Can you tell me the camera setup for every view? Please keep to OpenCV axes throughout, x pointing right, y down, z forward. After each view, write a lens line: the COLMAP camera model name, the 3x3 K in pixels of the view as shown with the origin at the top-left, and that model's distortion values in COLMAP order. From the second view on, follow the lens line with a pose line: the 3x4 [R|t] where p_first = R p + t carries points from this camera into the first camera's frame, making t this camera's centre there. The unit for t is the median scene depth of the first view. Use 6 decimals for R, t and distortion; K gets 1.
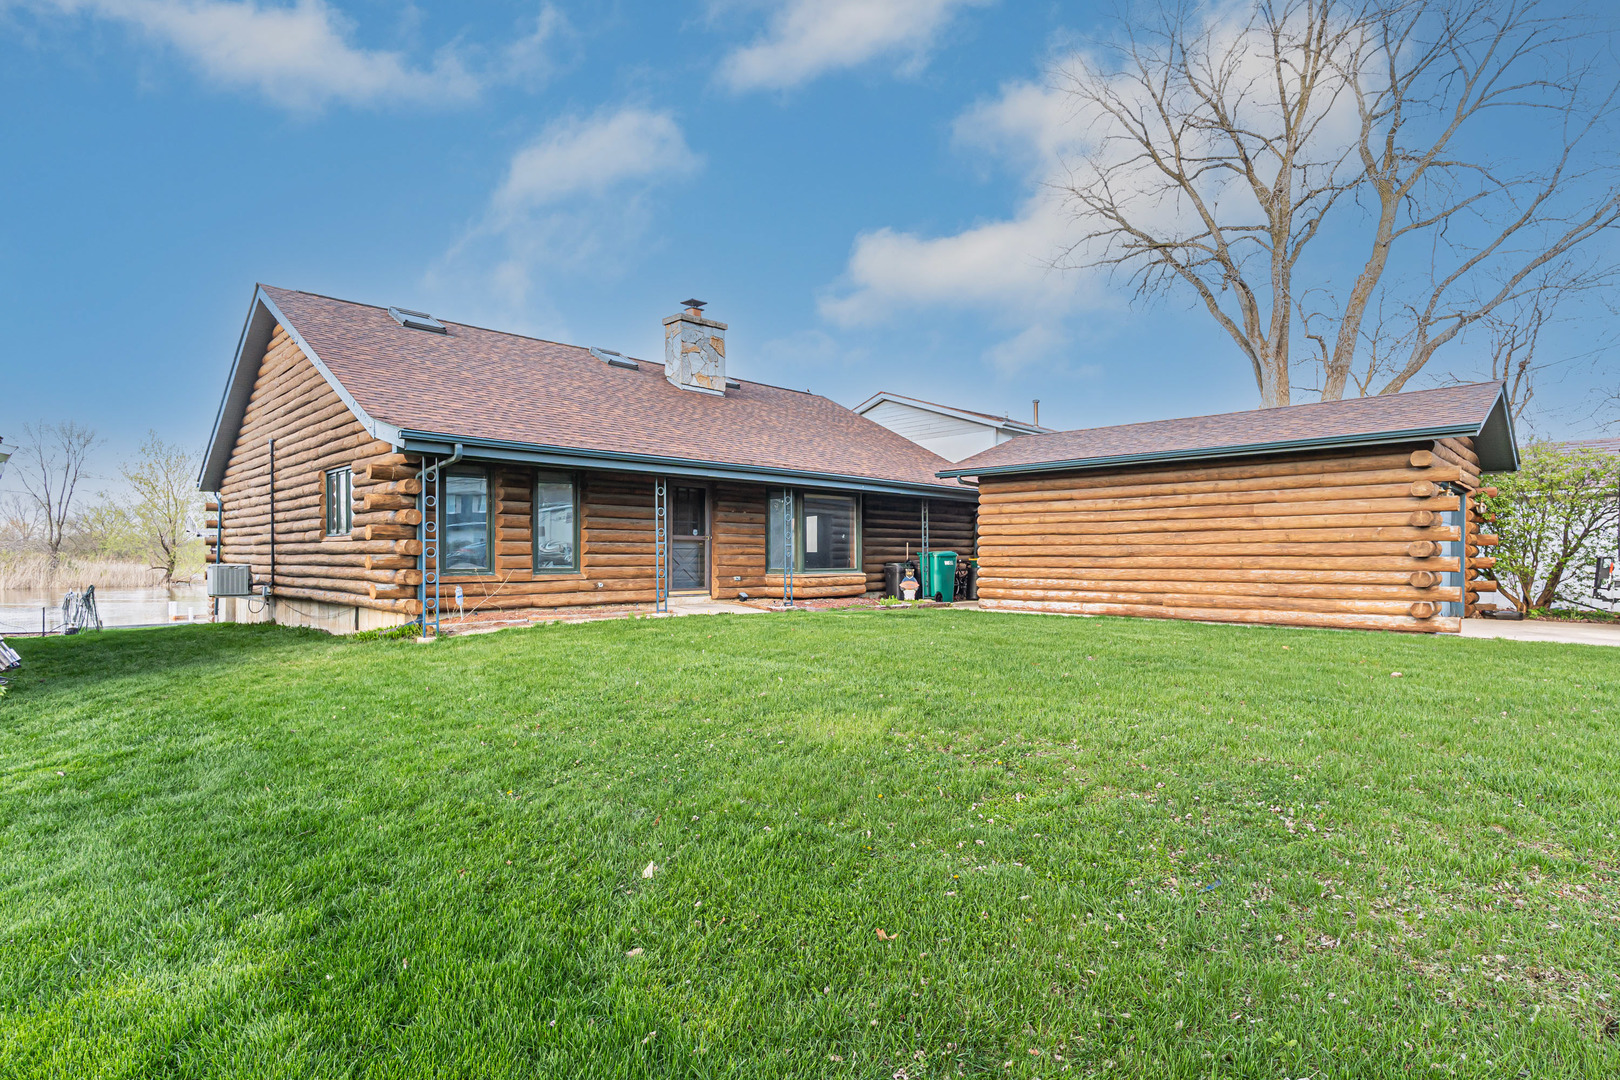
lens RADIAL K [[719.0, 0, 810.0], [0, 719.0, 540.0], [0, 0, 1]] dist [0.000809, 0.000216]
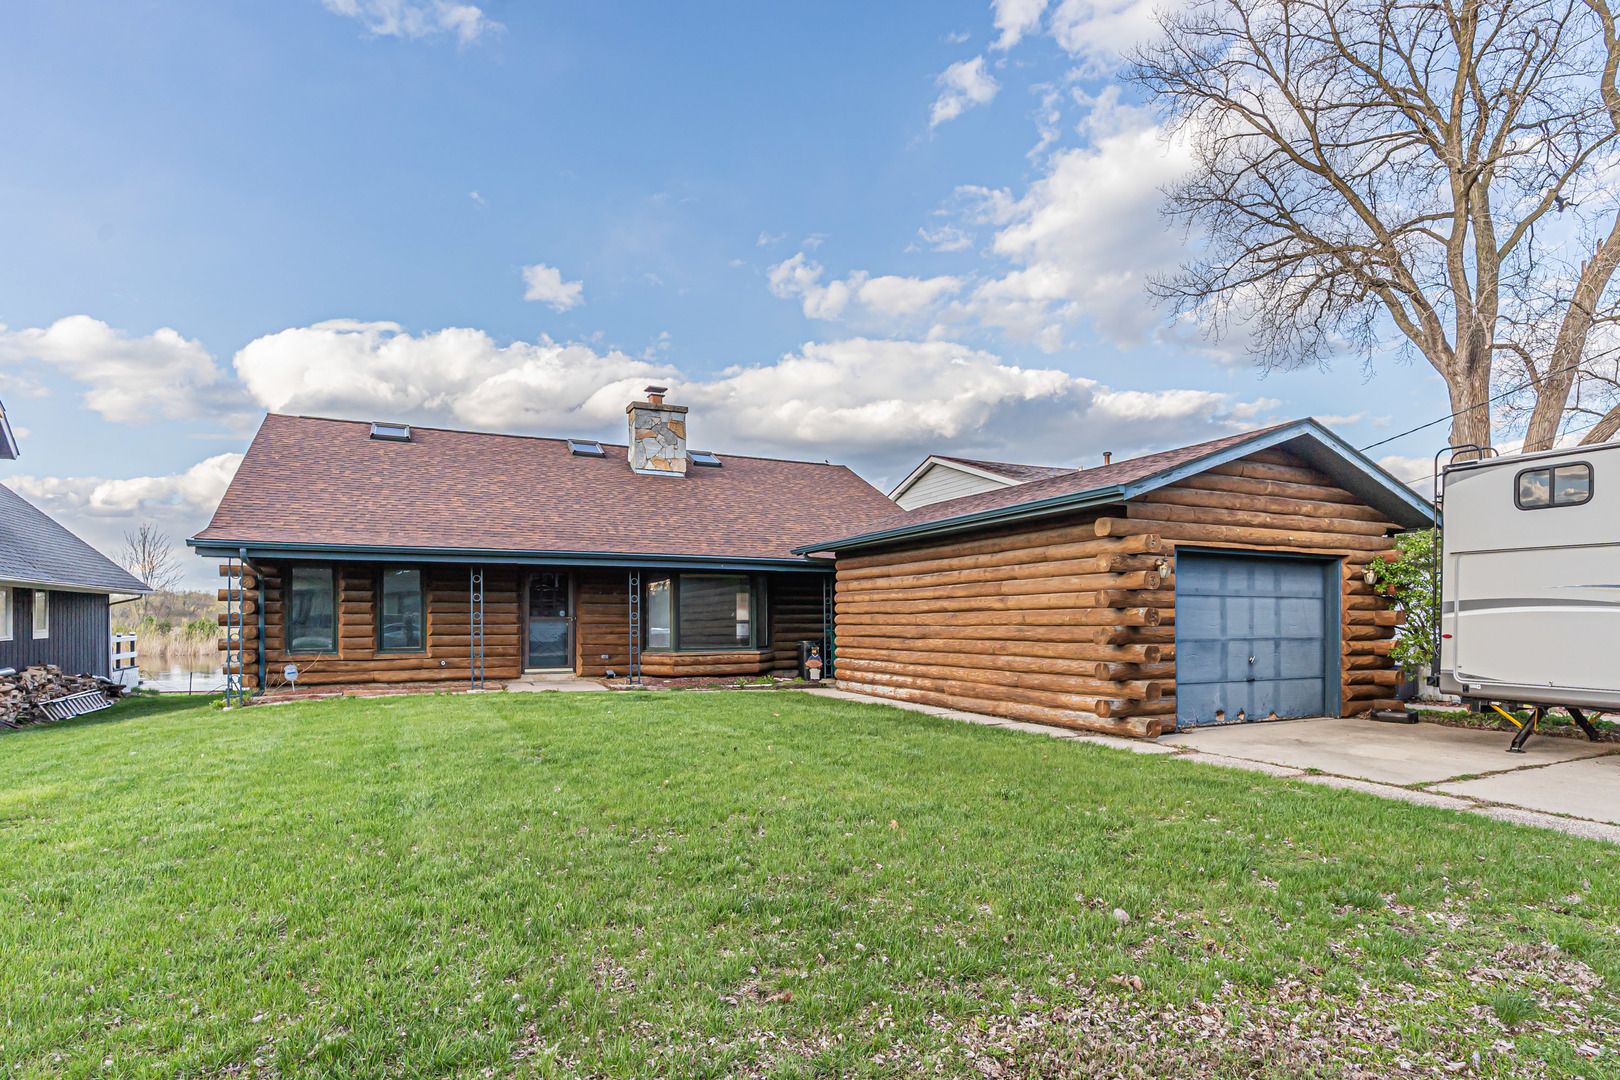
lens RADIAL K [[739.7, 0, 809.9], [0, 739.7, 602.4], [0, 0, 1]] dist [0.000723, -0.000023]
pose [[0.958416, -0.011729, -0.285134, 0.554895], [0.010065, 0.999923, -0.007302, -0.016669], [0.285198, 0.004129, 0.958460, 0.055624]]
